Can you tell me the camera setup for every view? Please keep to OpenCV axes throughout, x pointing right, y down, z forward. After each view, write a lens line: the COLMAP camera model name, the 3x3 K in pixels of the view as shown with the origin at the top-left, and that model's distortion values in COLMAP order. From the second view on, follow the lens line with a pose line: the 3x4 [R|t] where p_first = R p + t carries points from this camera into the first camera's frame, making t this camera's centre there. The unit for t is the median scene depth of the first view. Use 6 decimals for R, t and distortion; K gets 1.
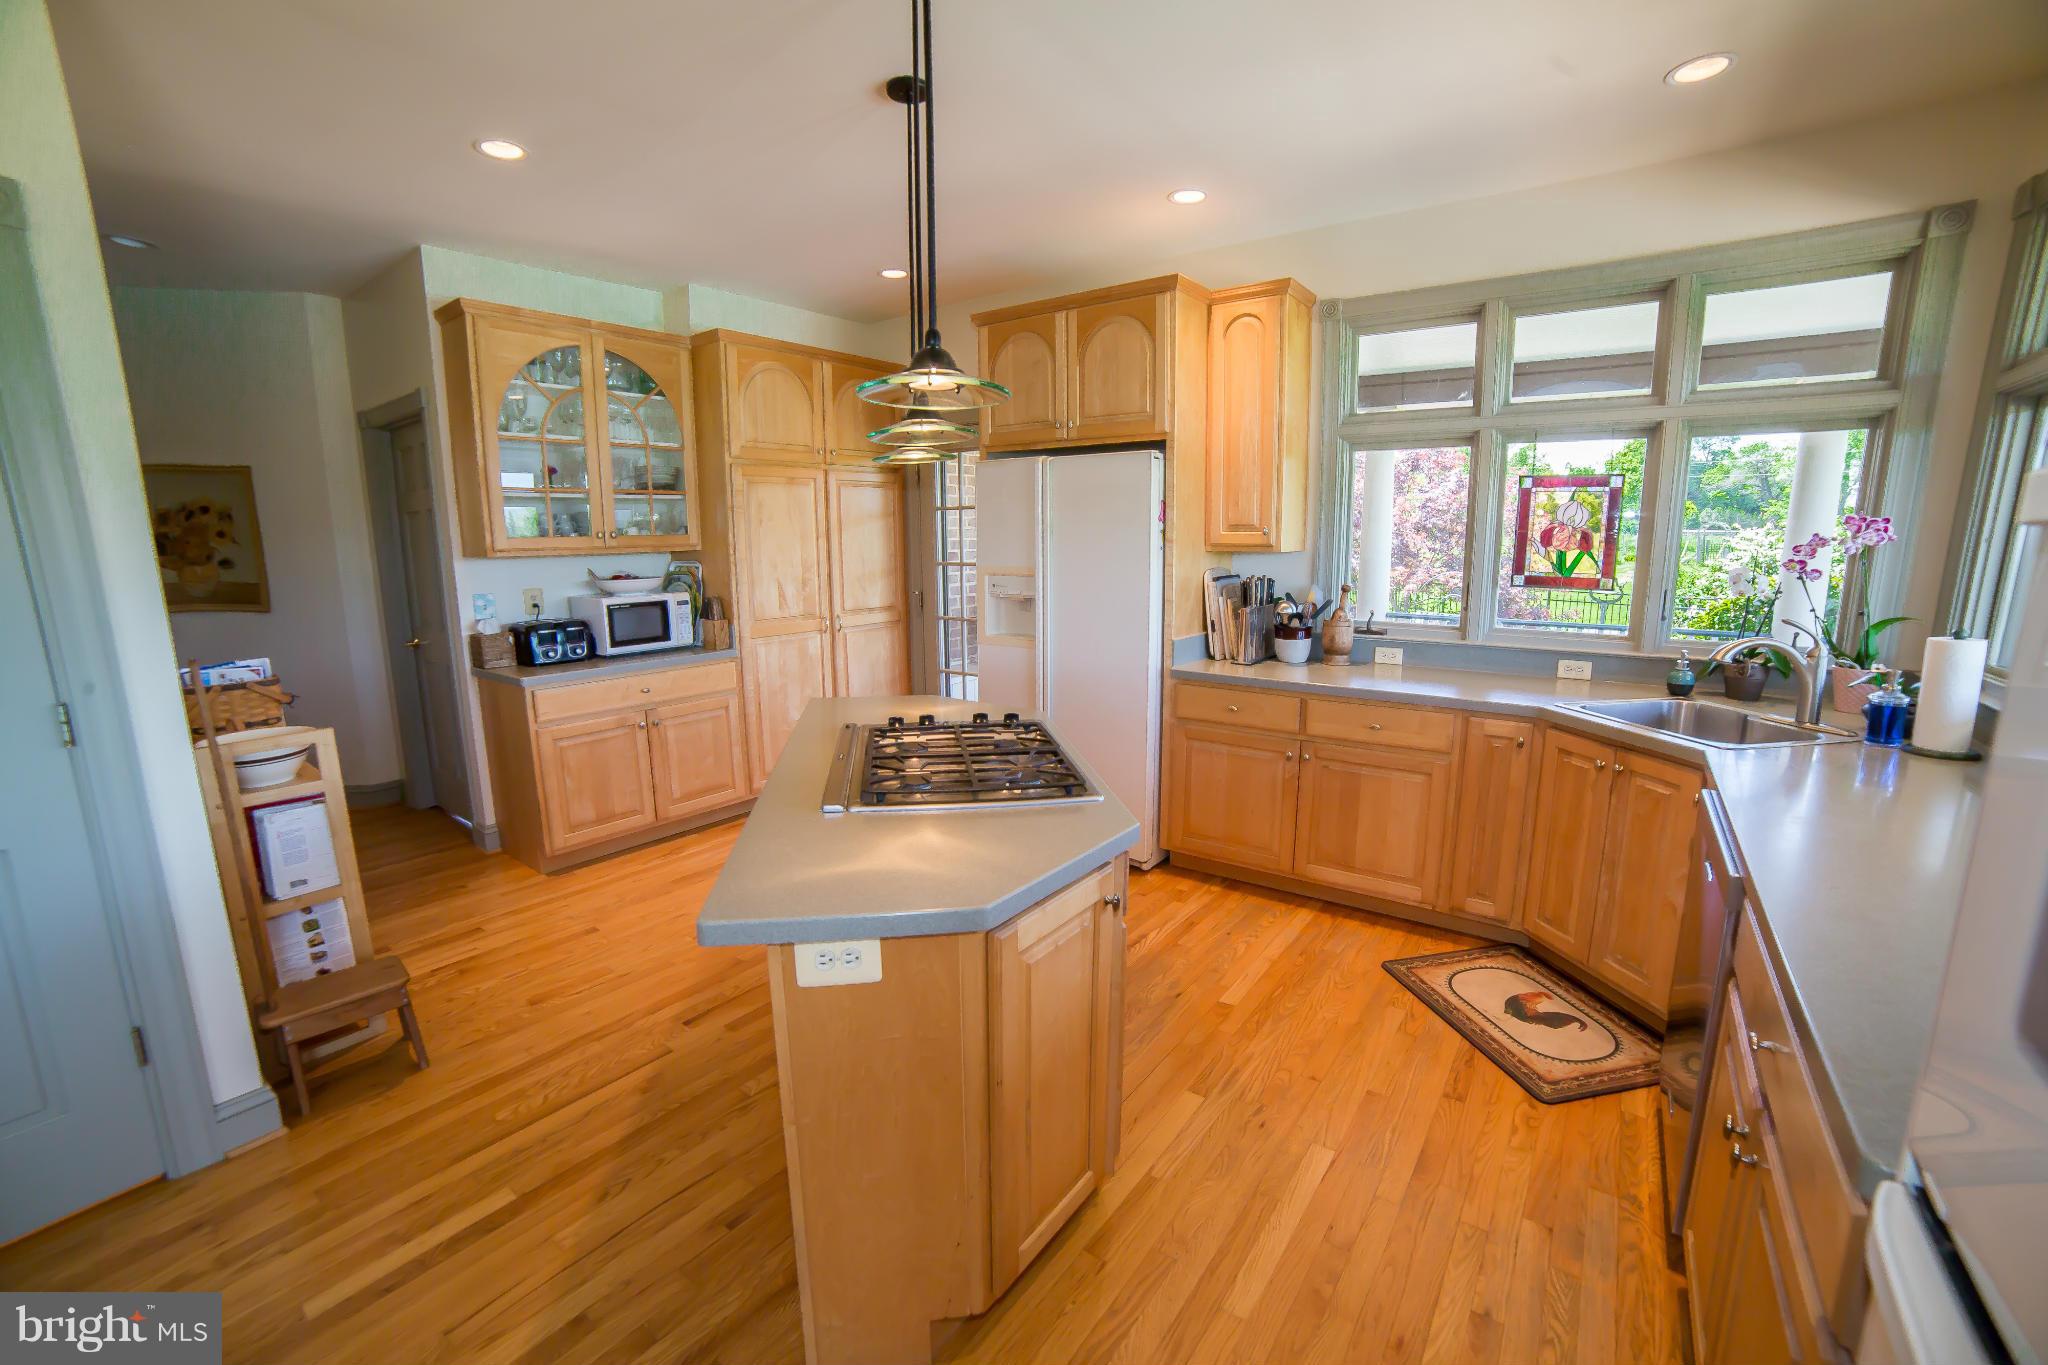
lens RADIAL K [[836.4, 0, 1030.7], [0, 836.4, 679.5], [0, 0, 1]] dist [-0.103928, 0.035949]
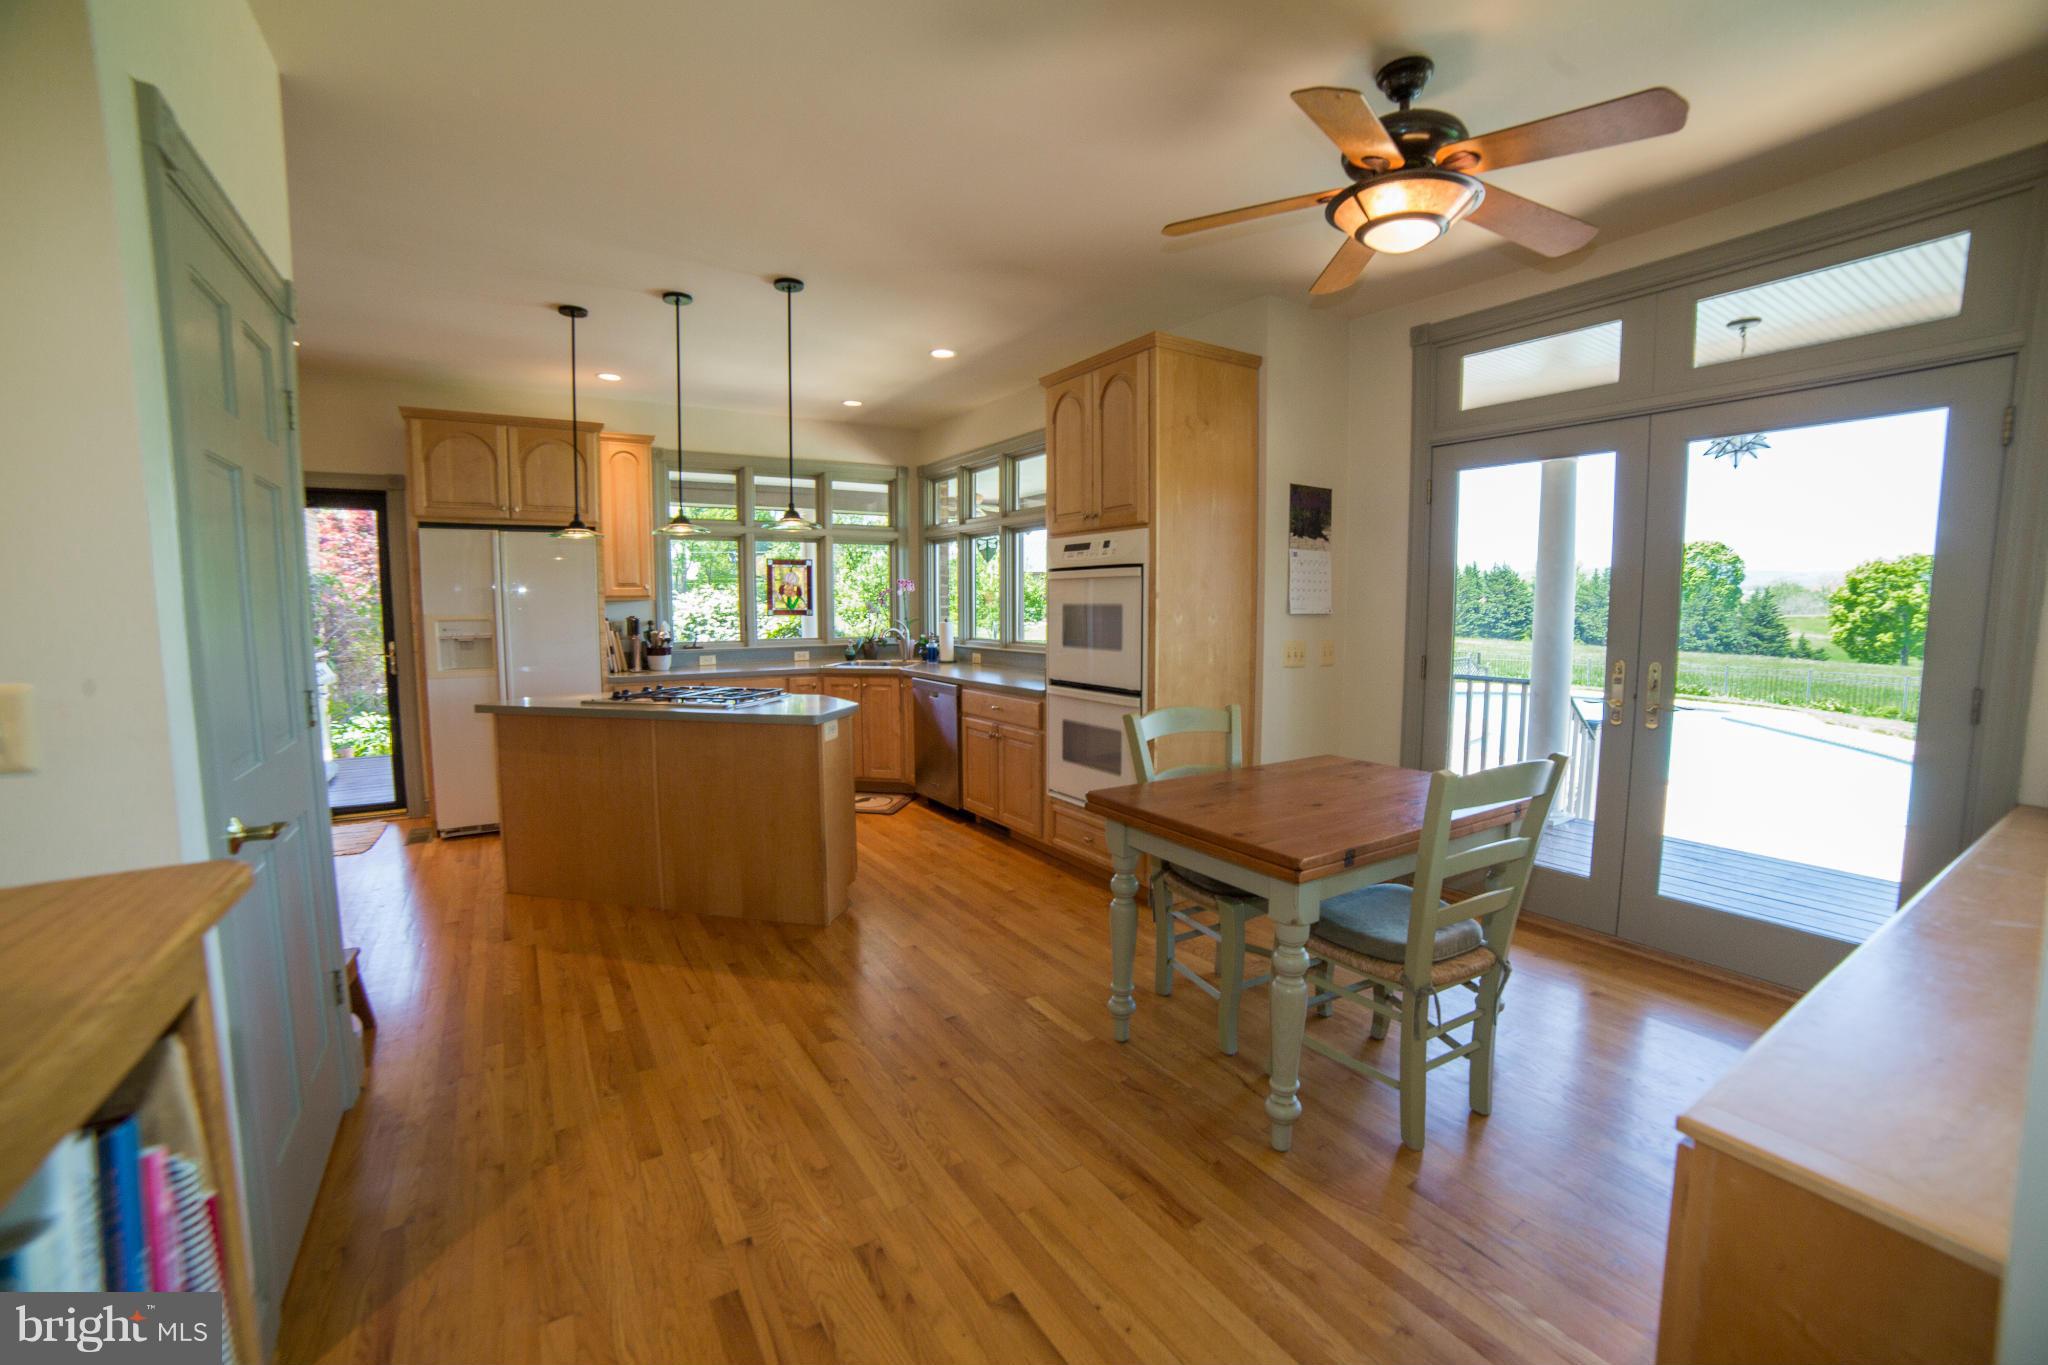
lens RADIAL K [[836.4, 0, 1030.7], [0, 836.4, 679.5], [0, 0, 1]] dist [-0.103928, 0.035949]
pose [[0.356515, -0.081598, 0.930720, -1.035207], [0.159810, 0.986823, 0.025301, 0.083832], [-0.920520, 0.139718, 0.364857, -0.265188]]
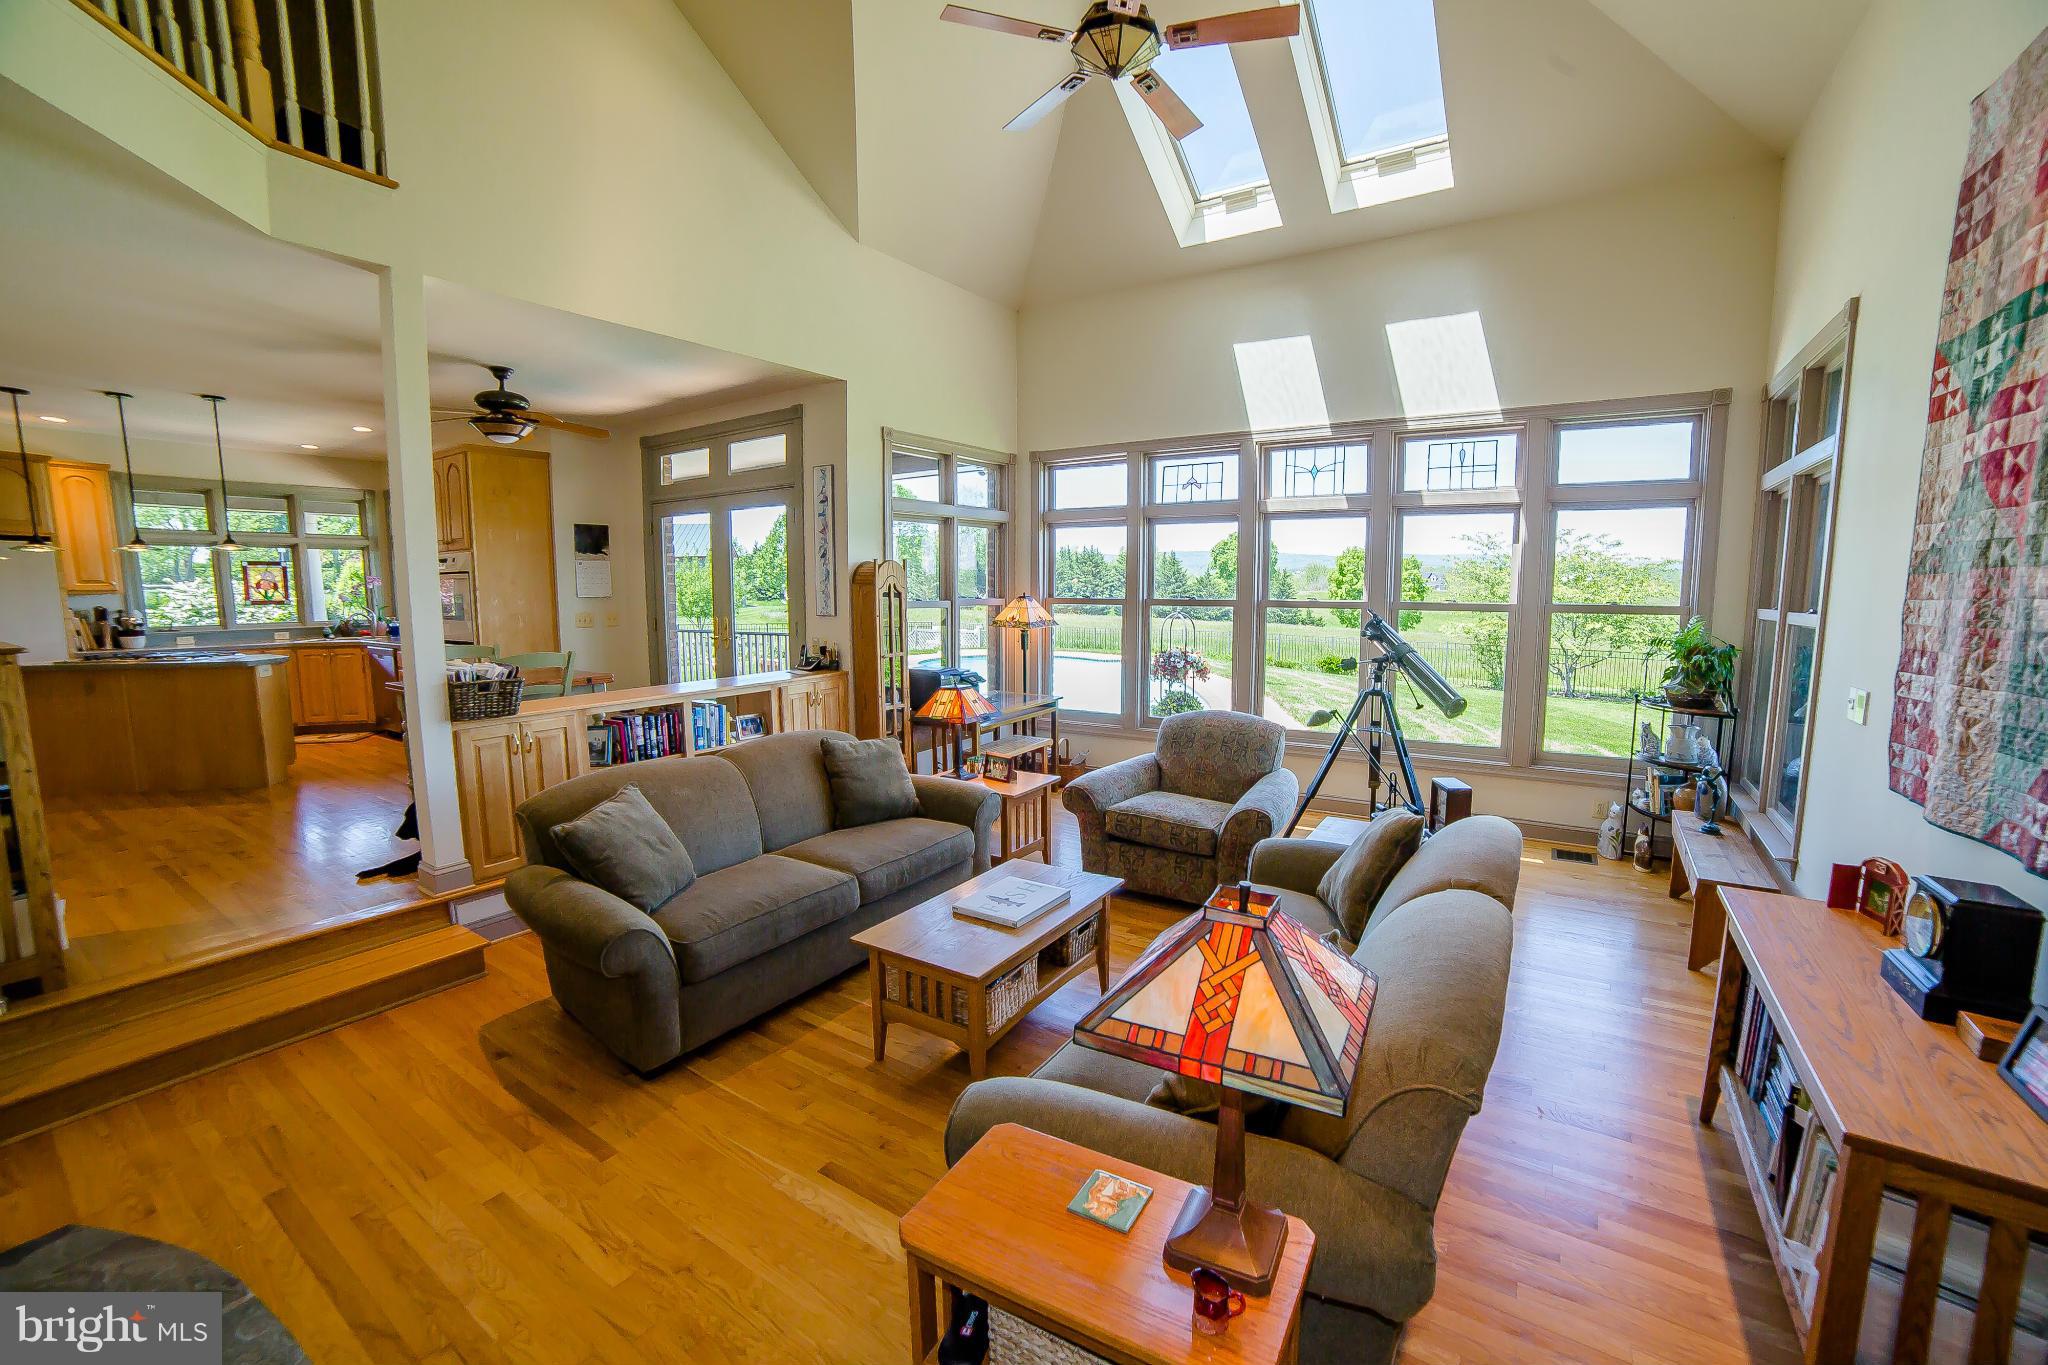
lens RADIAL K [[836.4, 0, 1030.7], [0, 836.4, 679.5], [0, 0, 1]] dist [-0.103928, 0.035949]
pose [[-0.059151, -0.108297, 0.992357, -1.969339], [0.175752, 0.977440, 0.117145, 0.253624], [-0.982656, 0.181338, -0.038783, -1.242608]]
